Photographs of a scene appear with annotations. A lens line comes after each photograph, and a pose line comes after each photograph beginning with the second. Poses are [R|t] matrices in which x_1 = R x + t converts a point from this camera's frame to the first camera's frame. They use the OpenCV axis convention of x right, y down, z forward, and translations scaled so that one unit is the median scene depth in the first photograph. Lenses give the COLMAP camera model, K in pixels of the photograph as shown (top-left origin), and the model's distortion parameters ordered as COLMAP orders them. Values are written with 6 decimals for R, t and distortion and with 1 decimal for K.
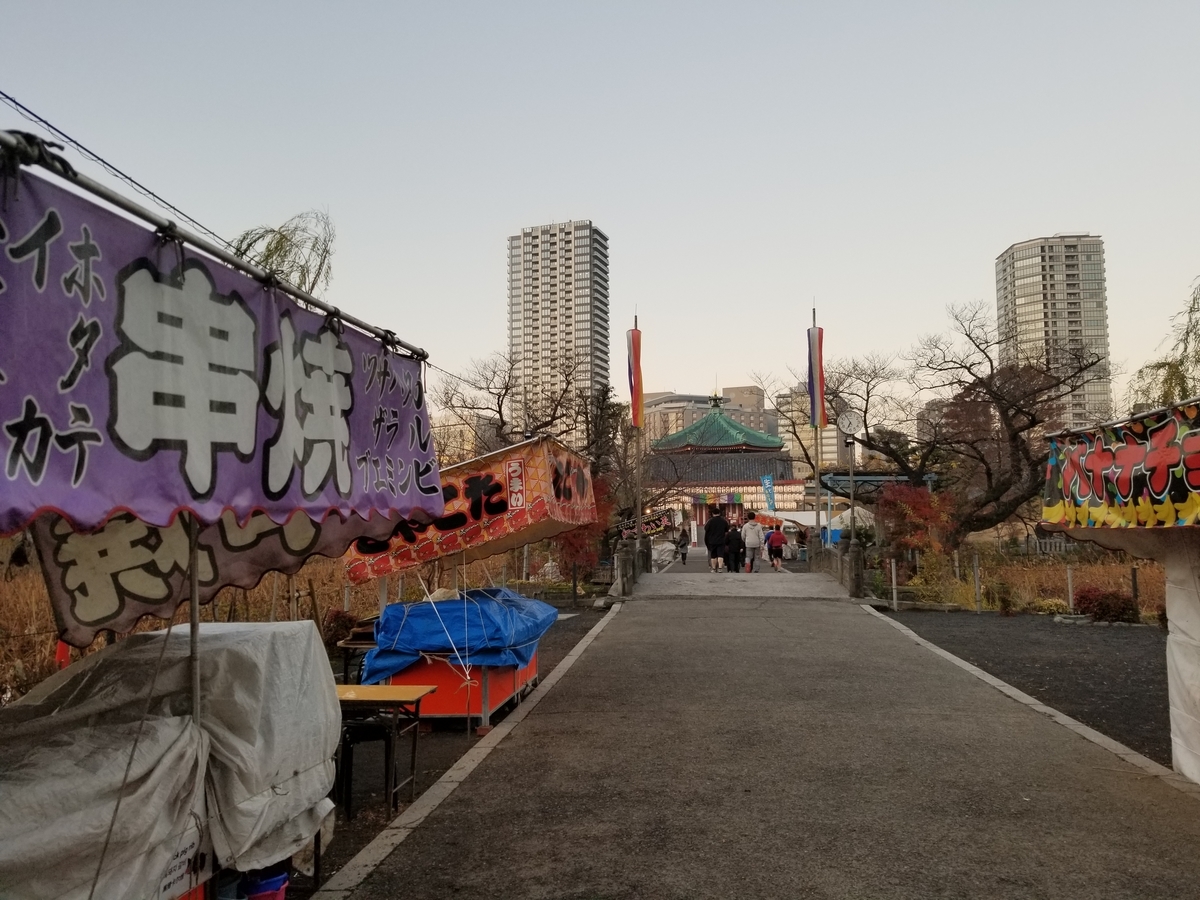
lens RADIAL K [[919.4, 0, 602.6], [0, 919.4, 450.7], [0, 0, 1]] dist [0.010173, -0.018916]
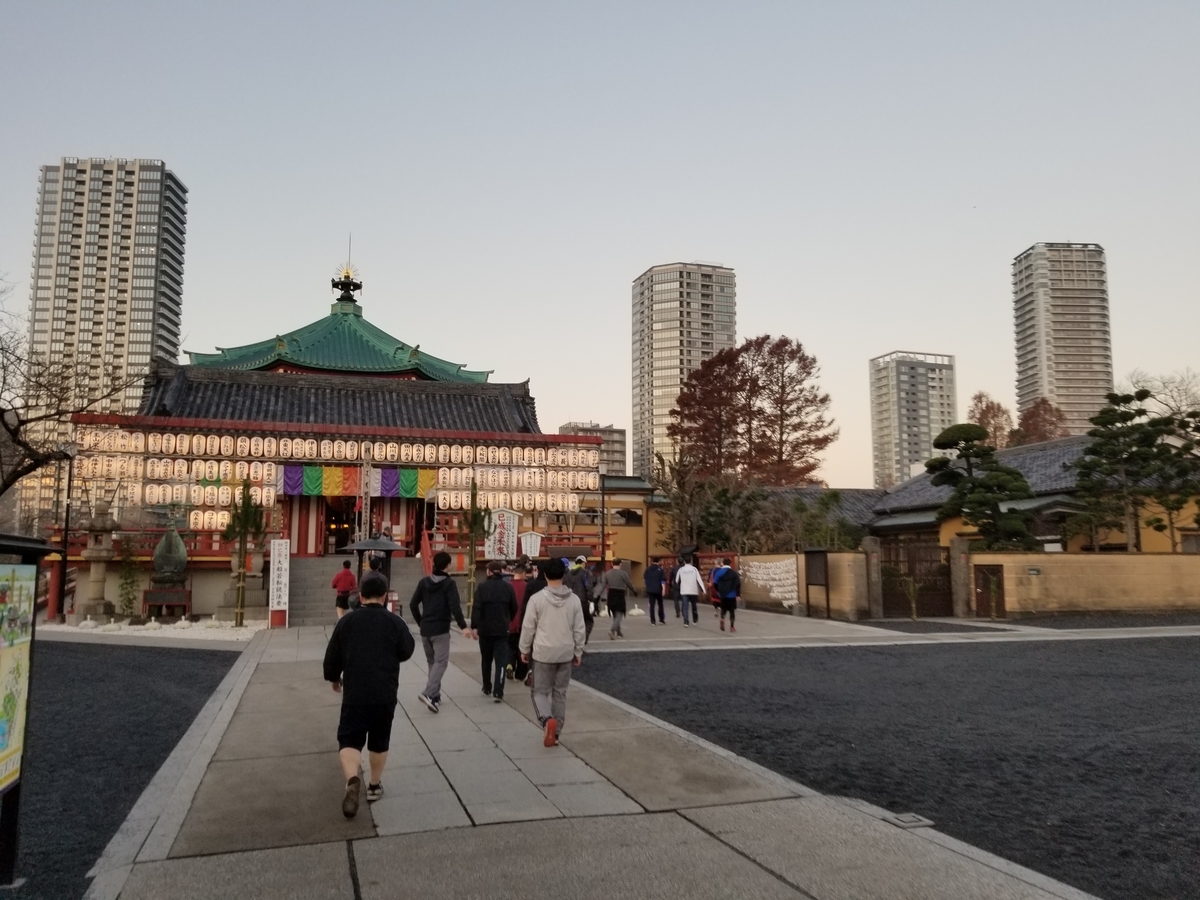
lens RADIAL K [[919.4, 0, 604.4], [0, 919.4, 459.2], [0, 0, 1]] dist [0.010173, -0.018916]
pose [[0.907170, 0.057064, 0.416877, 0.016567], [-0.045051, 0.998238, -0.038607, 0.013919], [-0.418345, 0.016242, 0.908143, 0.165668]]
